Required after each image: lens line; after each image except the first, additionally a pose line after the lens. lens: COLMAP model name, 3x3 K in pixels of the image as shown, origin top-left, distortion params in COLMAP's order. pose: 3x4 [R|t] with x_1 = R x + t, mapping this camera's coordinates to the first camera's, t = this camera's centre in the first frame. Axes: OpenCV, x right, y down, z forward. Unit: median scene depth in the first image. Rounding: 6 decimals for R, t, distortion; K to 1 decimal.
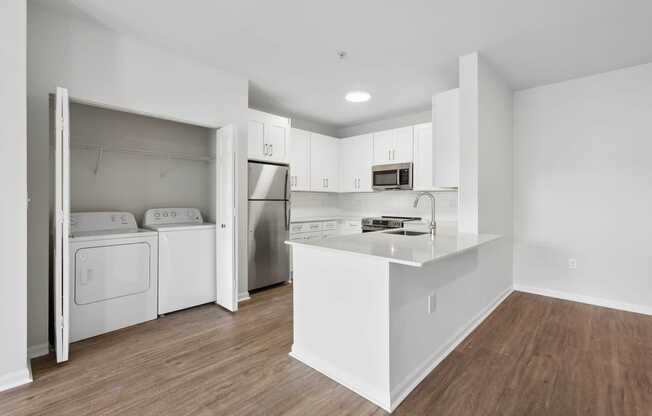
lens RADIAL K [[301.8, 0, 325.7], [0, 301.8, 202.0], [0, 0, 1]] dist [-0.003111, -0.000617]
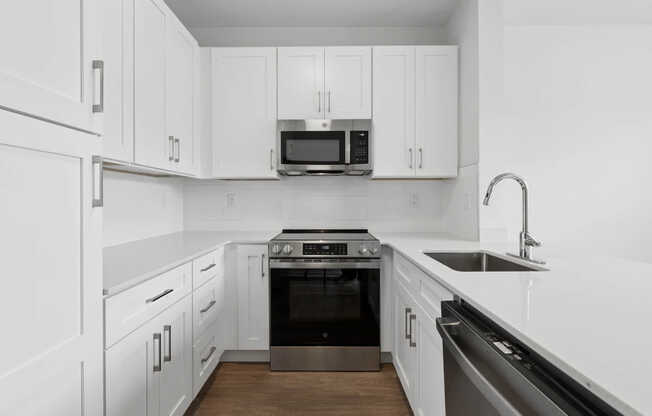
lens RADIAL K [[301.8, 0, 325.7], [0, 301.8, 202.0], [0, 0, 1]] dist [-0.003111, -0.000617]
pose [[0.734639, -0.011441, 0.678362, -0.103502], [0.009050, 0.999934, 0.007064, -0.000488], [-0.678398, 0.000949, 0.734694, 0.672293]]
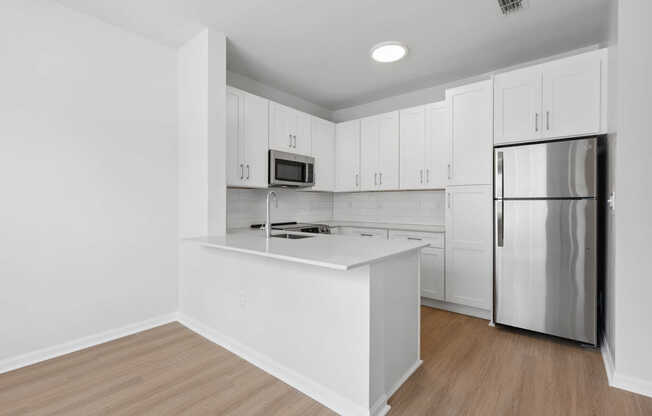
lens RADIAL K [[301.8, 0, 325.7], [0, 301.8, 202.0], [0, 0, 1]] dist [-0.003111, -0.000617]
pose [[-0.064597, 0.011756, 0.997842, -0.552101], [0.001697, 0.999930, -0.011670, 0.004082], [-0.997910, 0.000940, -0.064612, 0.994120]]
